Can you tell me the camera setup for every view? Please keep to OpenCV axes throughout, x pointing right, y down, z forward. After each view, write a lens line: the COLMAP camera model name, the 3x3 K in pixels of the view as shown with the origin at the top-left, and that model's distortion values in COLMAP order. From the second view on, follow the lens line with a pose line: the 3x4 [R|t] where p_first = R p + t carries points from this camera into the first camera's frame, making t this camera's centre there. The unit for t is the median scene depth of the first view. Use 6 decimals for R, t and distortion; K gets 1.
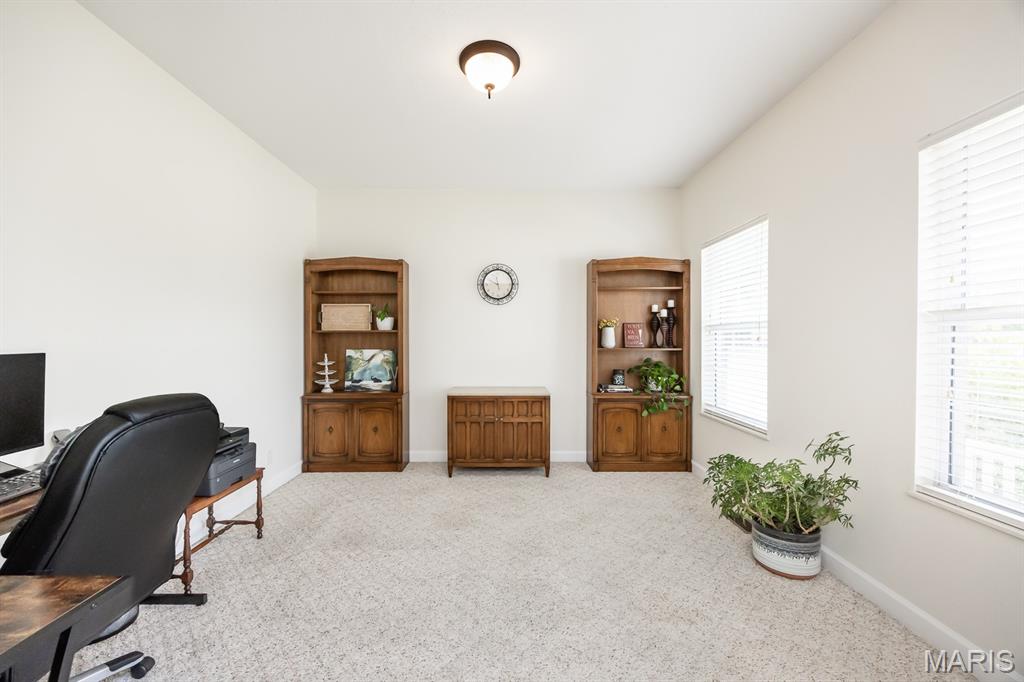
lens RADIAL K [[406.2, 0, 515.2], [0, 406.2, 340.6], [0, 0, 1]] dist [0.000120, 0.000113]
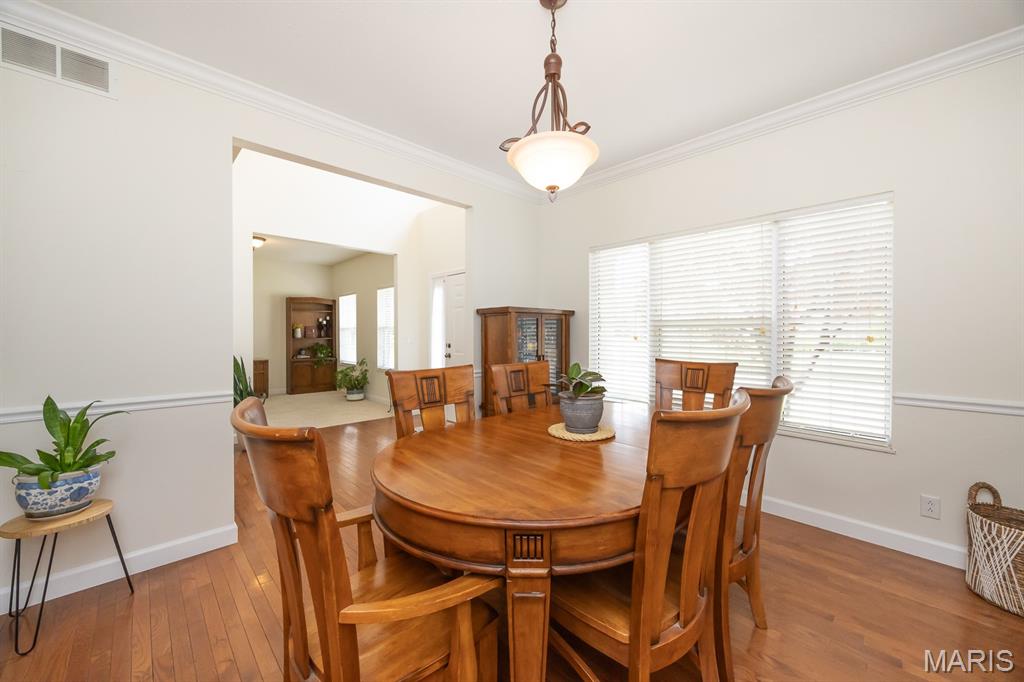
lens RADIAL K [[406.2, 0, 515.2], [0, 406.2, 340.6], [0, 0, 1]] dist [0.000120, 0.000113]
pose [[0.751679, -0.007947, 0.659482, -0.333401], [-0.000487, 0.999920, 0.012606, 0.004767], [-0.659529, -0.009797, 0.751615, -1.422577]]
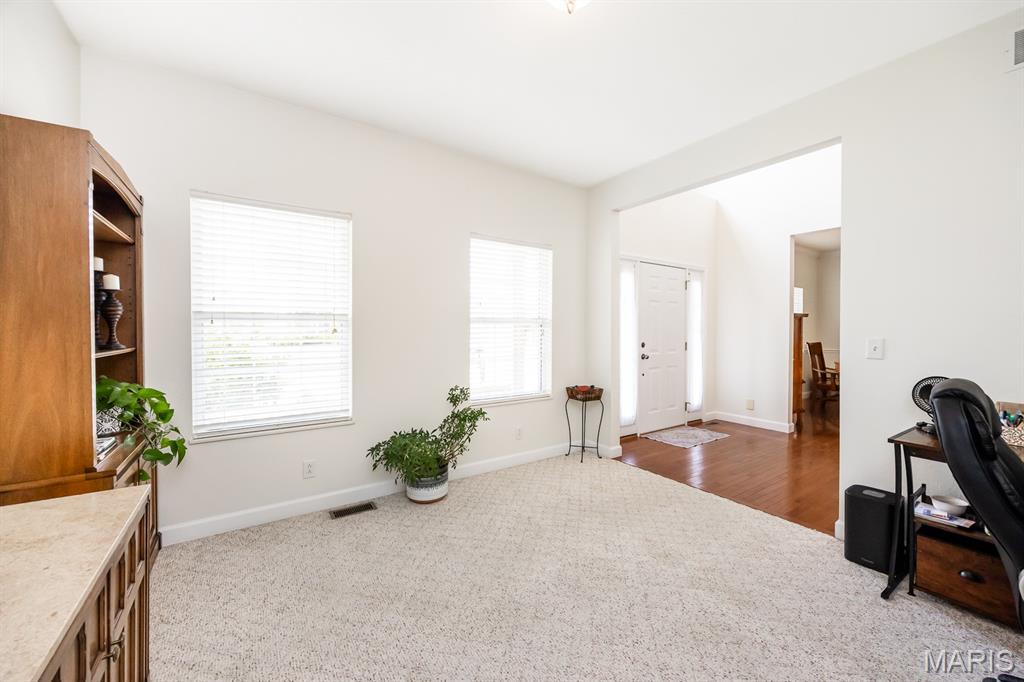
lens RADIAL K [[406.2, 0, 515.2], [0, 406.2, 340.6], [0, 0, 1]] dist [0.000120, 0.000113]
pose [[-0.548686, -0.016348, 0.835868, -0.367637], [0.003792, 0.999750, 0.022043, -0.000835], [-0.836020, 0.015264, -0.548487, 0.868434]]
